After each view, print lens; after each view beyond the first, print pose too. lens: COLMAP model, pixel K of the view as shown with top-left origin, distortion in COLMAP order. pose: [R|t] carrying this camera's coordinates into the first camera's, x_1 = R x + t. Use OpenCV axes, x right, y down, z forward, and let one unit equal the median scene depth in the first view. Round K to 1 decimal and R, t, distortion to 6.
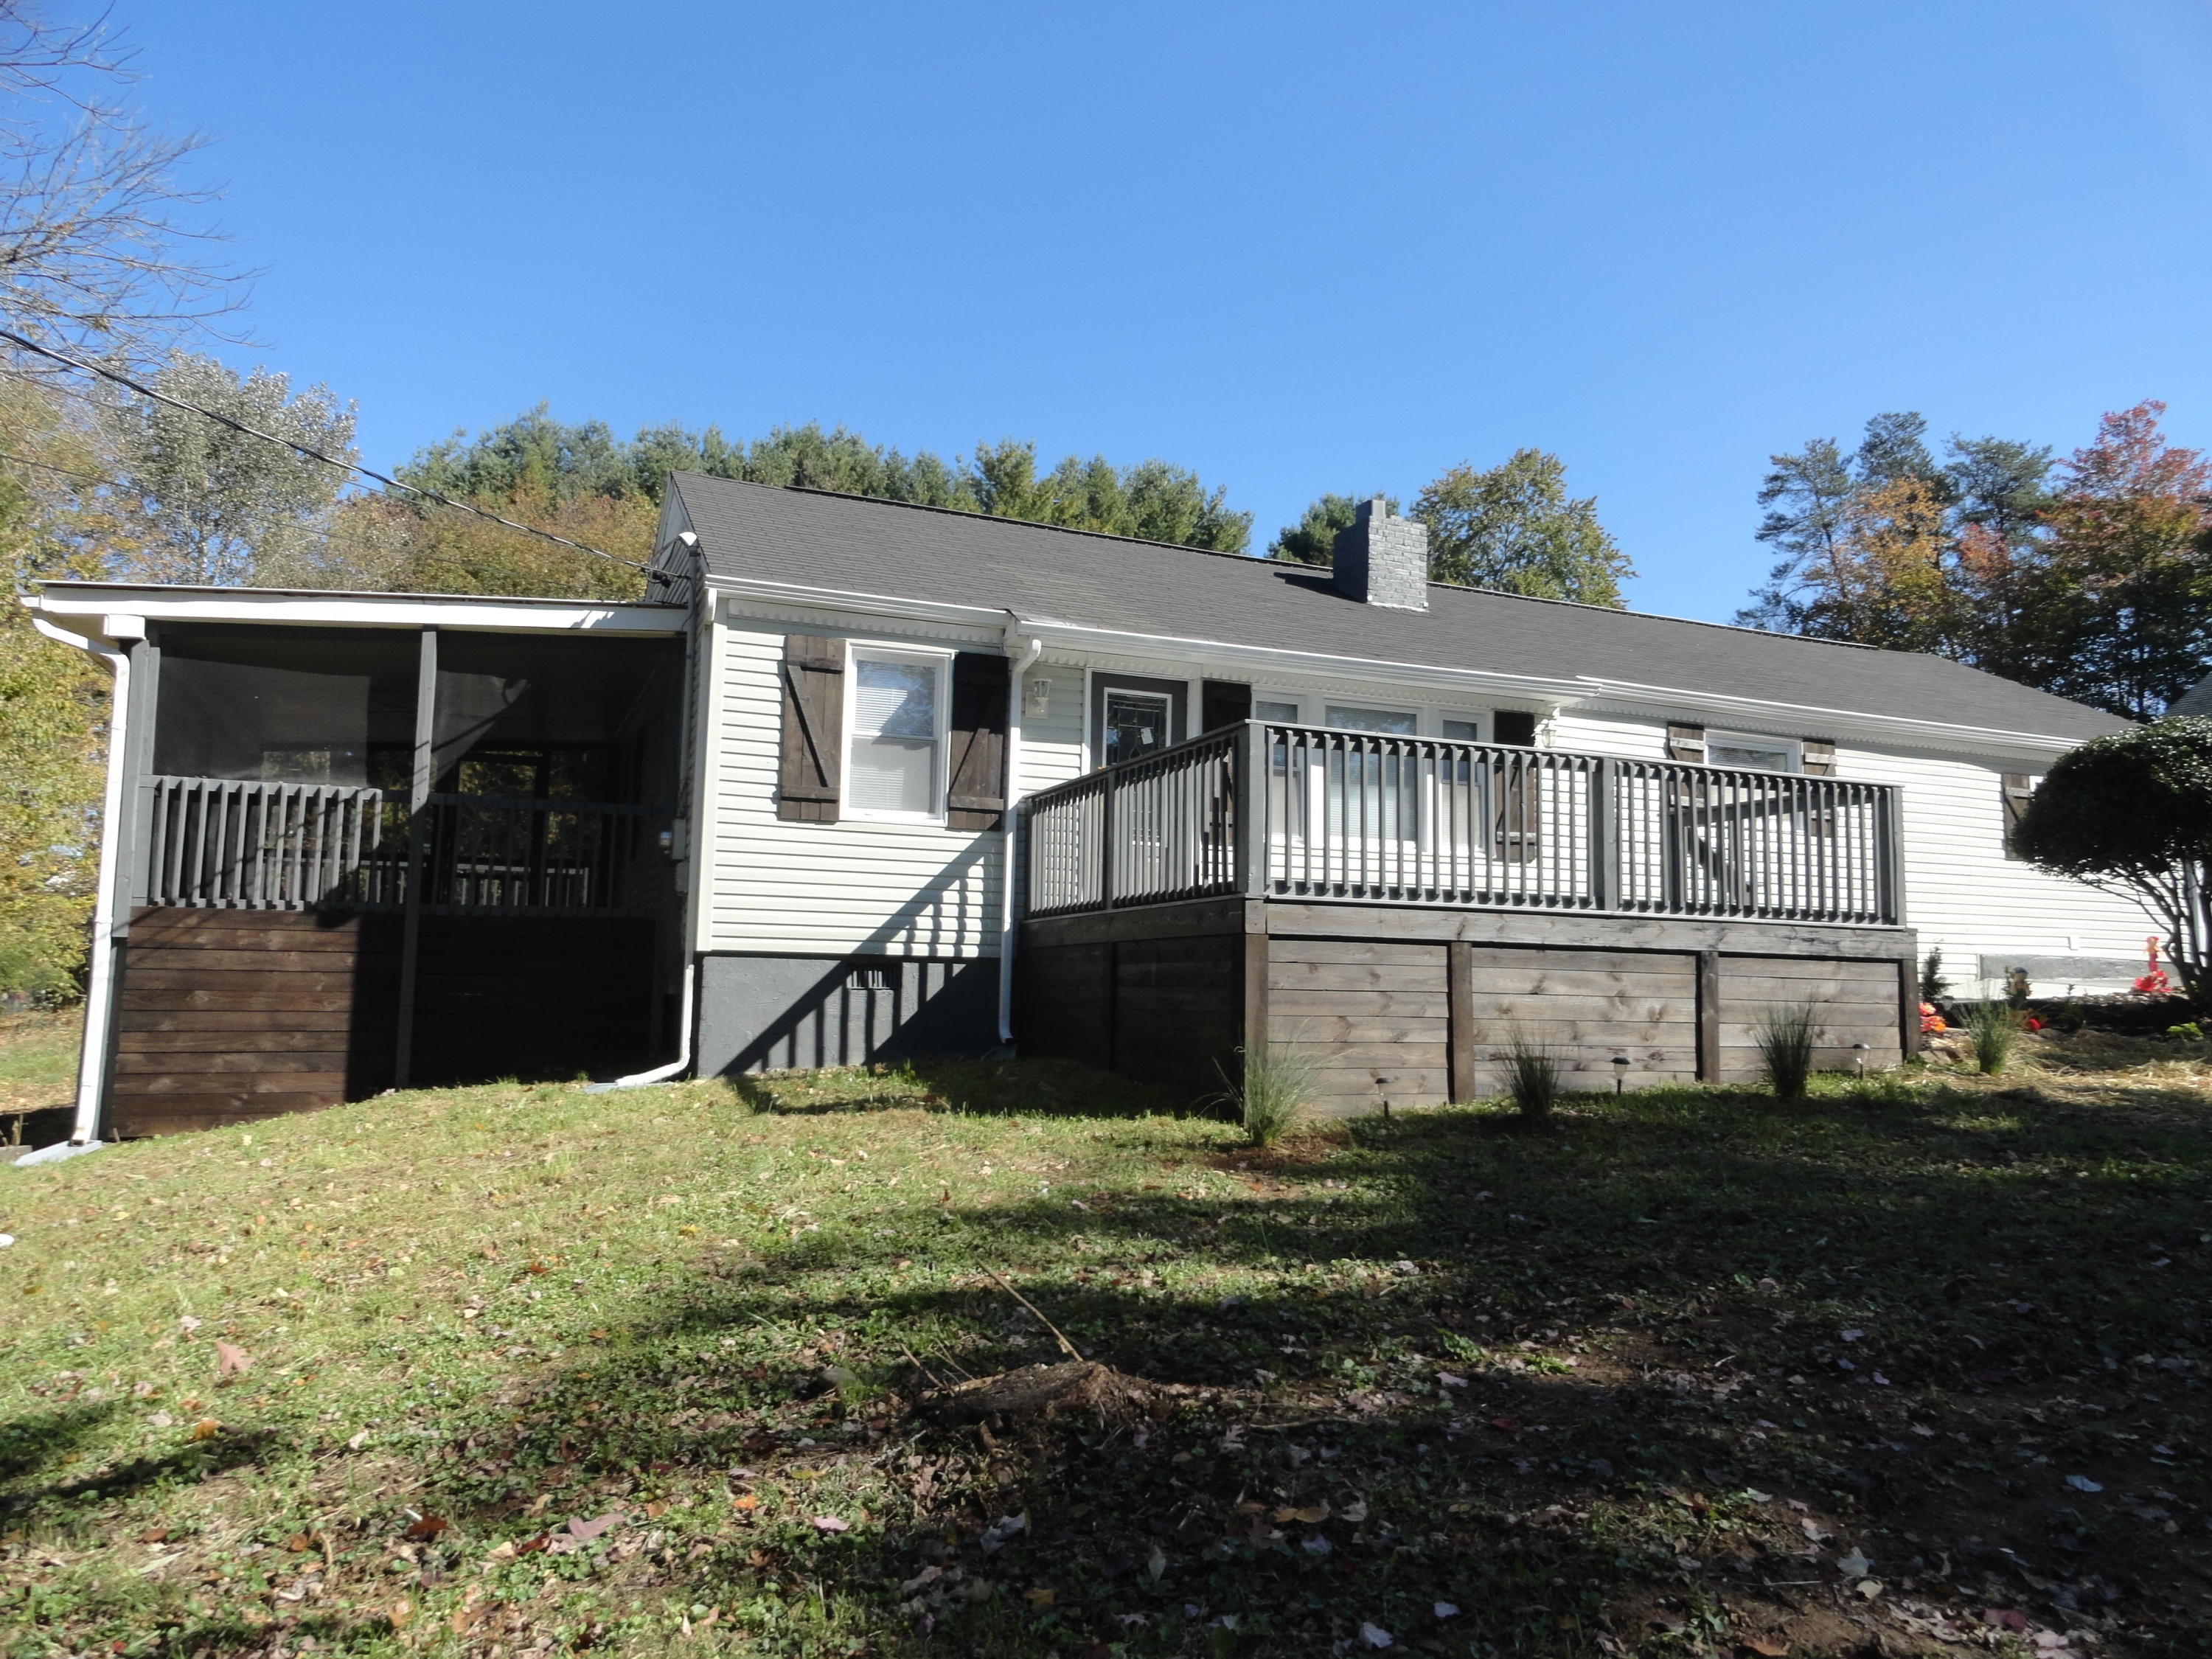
lens RADIAL K [[1519.5, 0, 1105.8], [0, 1519.5, 821.7], [0, 0, 1]] dist [-0.002912, 0.007036]
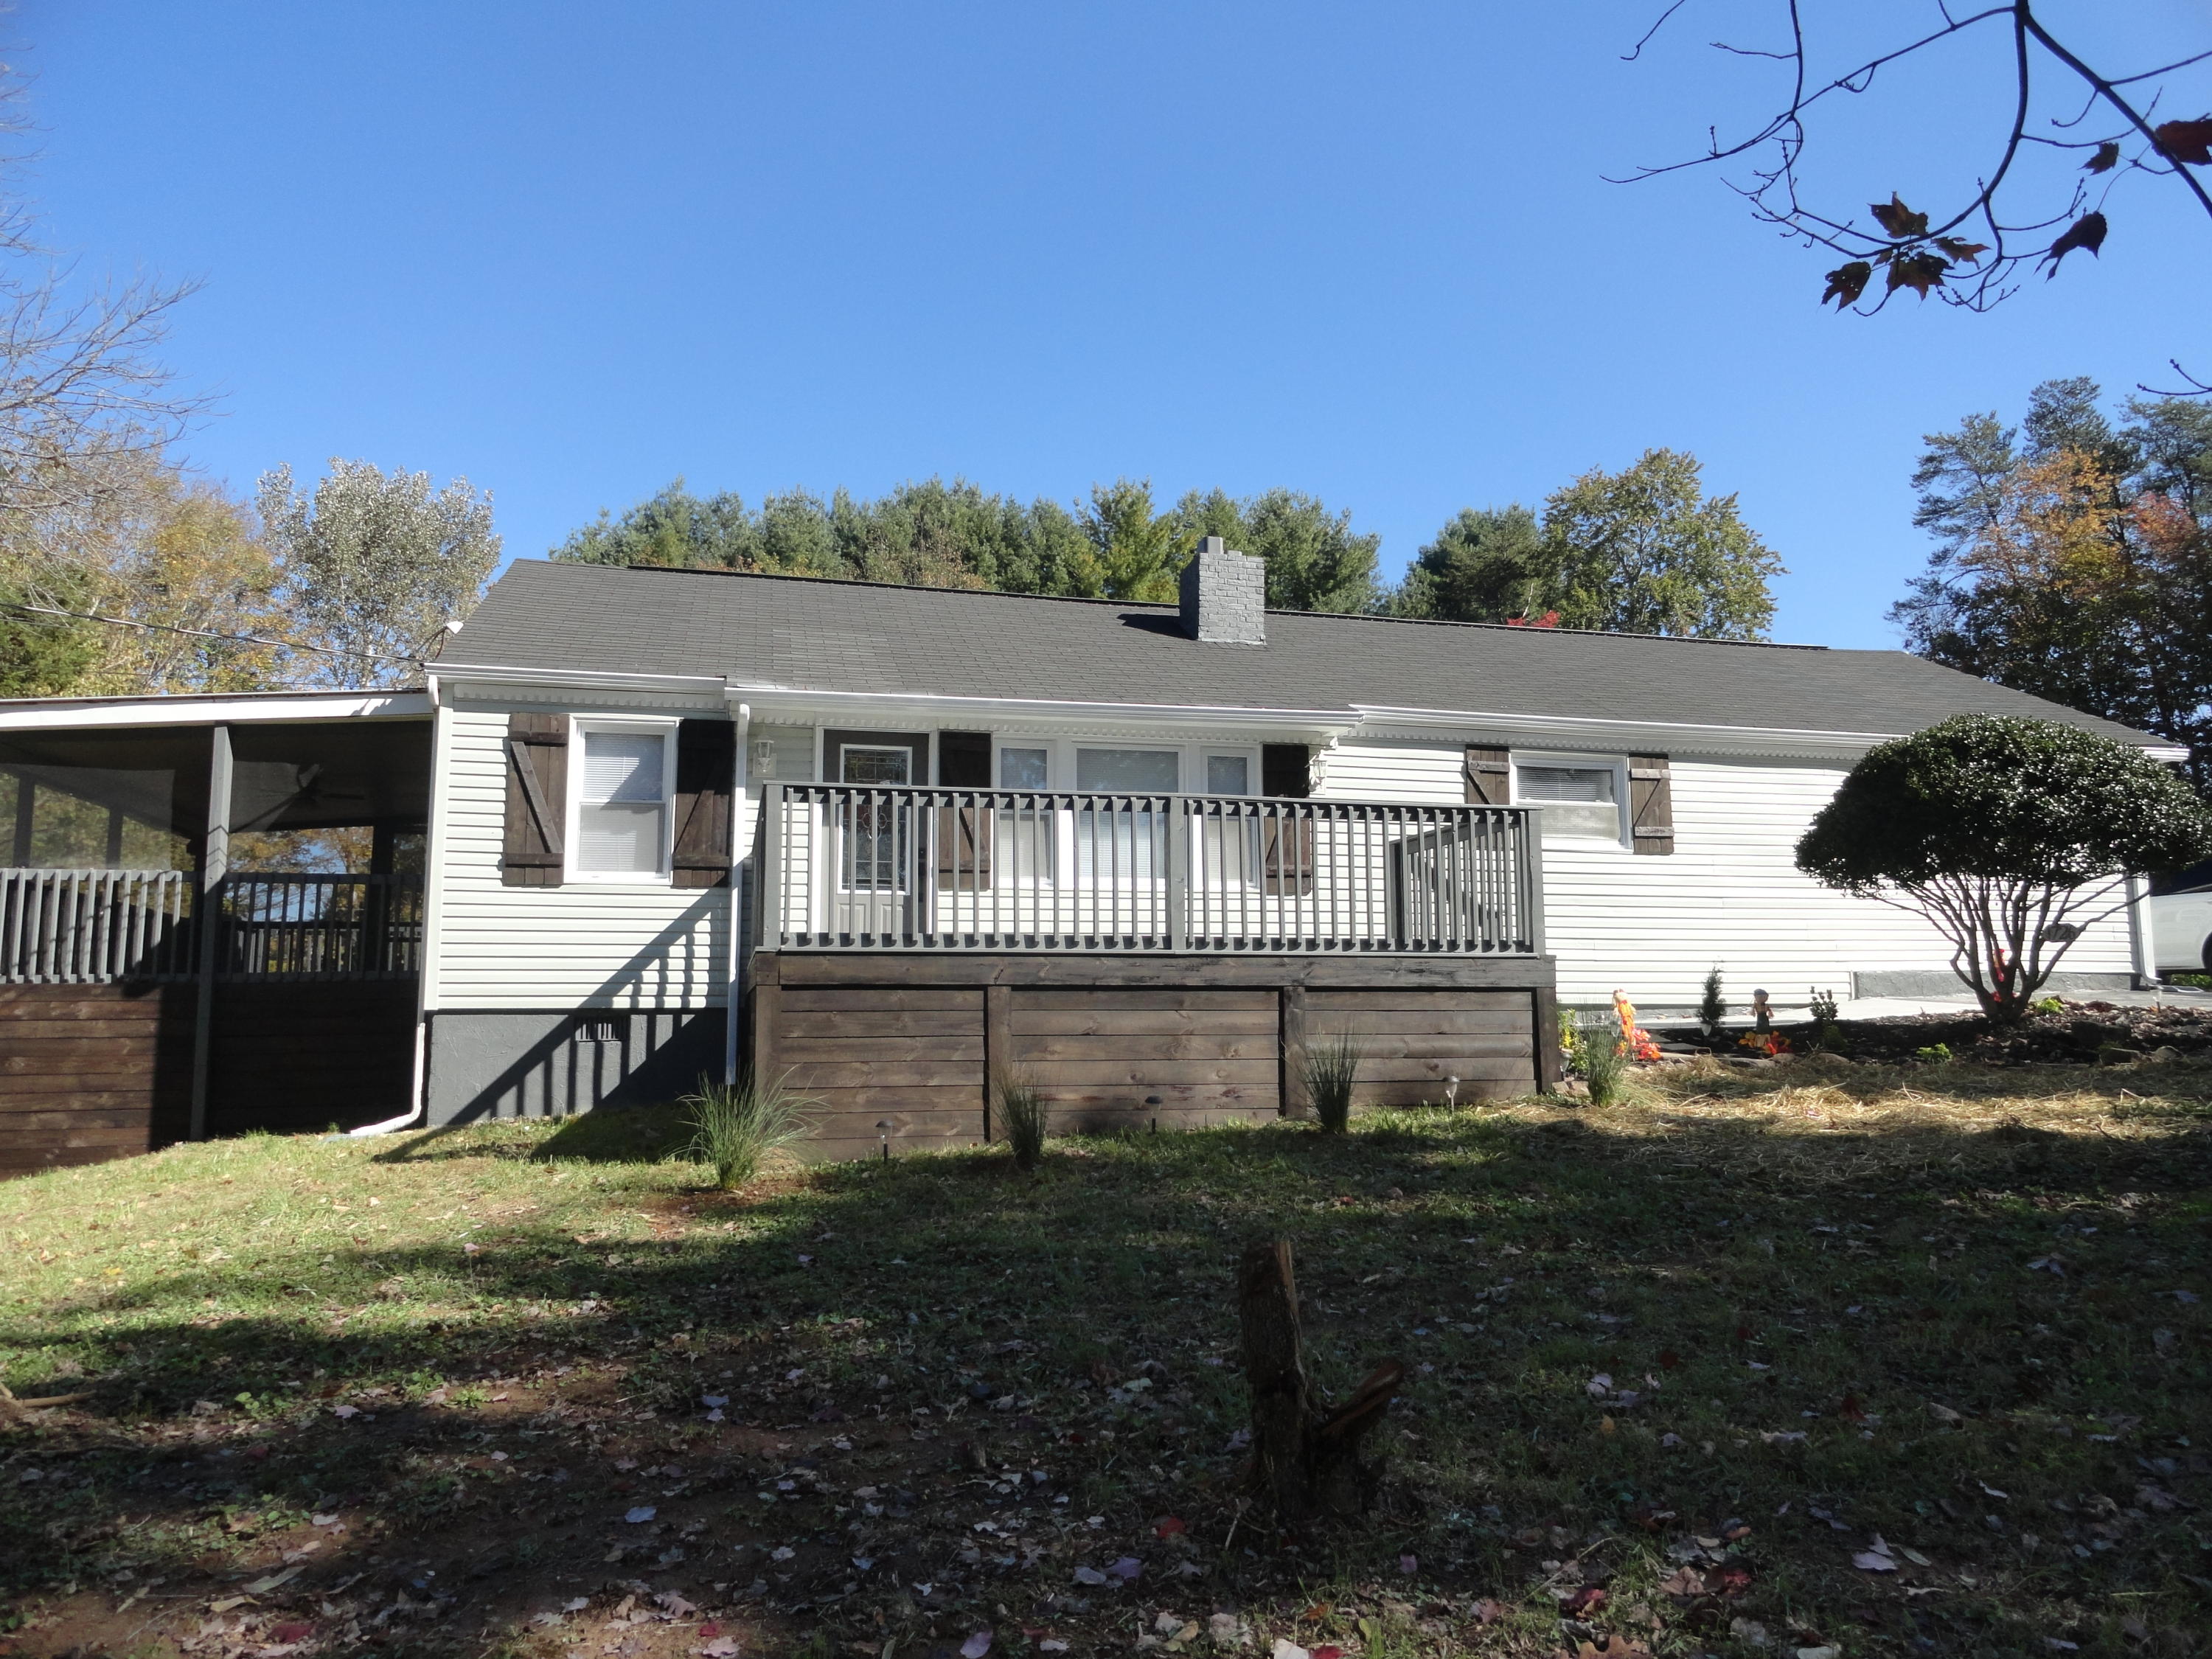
lens RADIAL K [[1519.5, 0, 1109.4], [0, 1519.5, 837.4], [0, 0, 1]] dist [-0.002912, 0.007036]
pose [[0.989104, -0.042506, -0.140948, 0.319352], [0.041023, 0.999068, -0.013407, -0.002933], [0.141386, 0.007479, 0.989926, -0.003272]]
